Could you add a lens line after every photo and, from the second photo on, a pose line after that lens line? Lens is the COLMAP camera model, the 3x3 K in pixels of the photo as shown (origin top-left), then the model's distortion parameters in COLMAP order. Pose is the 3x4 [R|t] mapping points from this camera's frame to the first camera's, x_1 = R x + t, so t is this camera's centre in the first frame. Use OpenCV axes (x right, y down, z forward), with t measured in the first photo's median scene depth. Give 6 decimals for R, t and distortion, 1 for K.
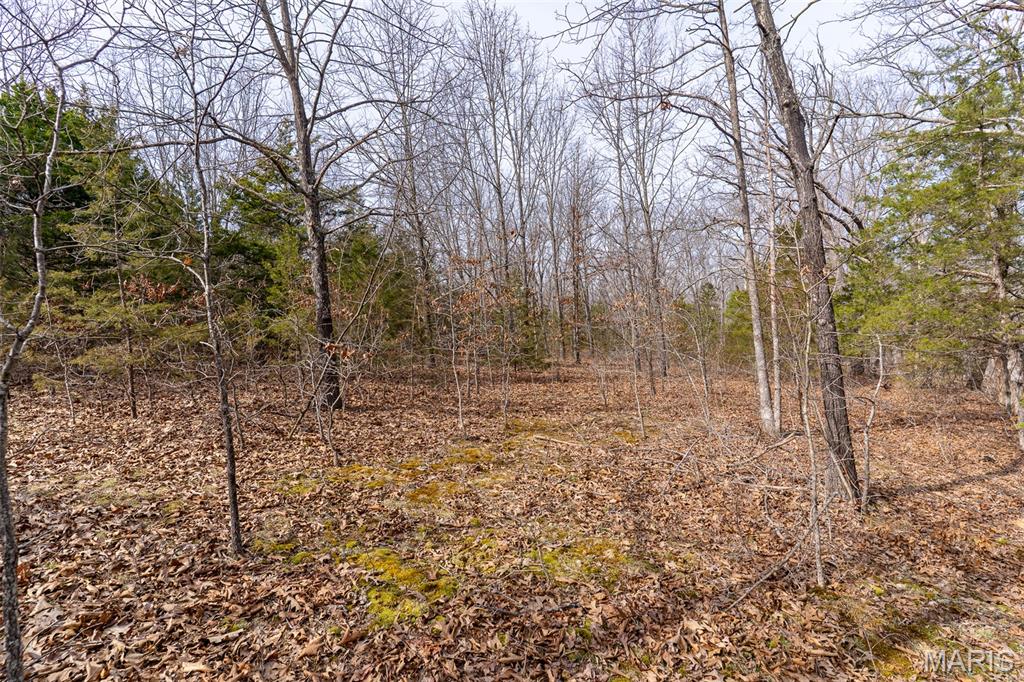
lens RADIAL K [[502.9, 0, 507.3], [0, 502.9, 340.4], [0, 0, 1]] dist [-0.004385, -0.001436]
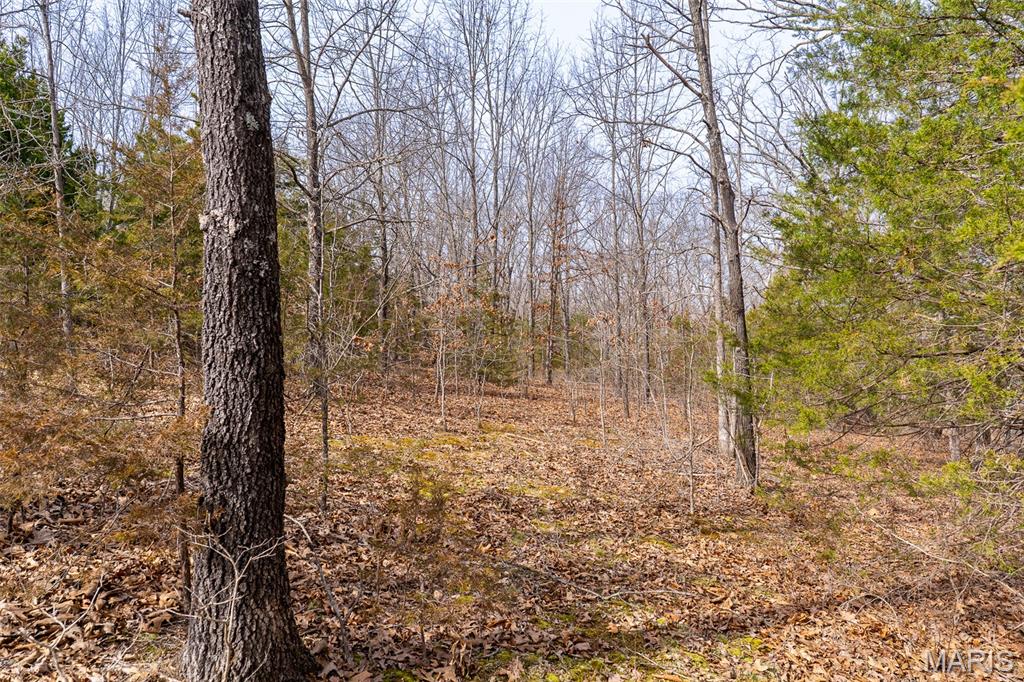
lens RADIAL K [[642.8, 0, 513.6], [0, 642.8, 341.7], [0, 0, 1]] dist [-0.004381, 0.000311]
pose [[0.993878, 0.077070, 0.079159, -0.015336], [-0.075722, 0.996930, -0.019893, 0.003969], [-0.080450, 0.013778, 0.996663, -0.112466]]
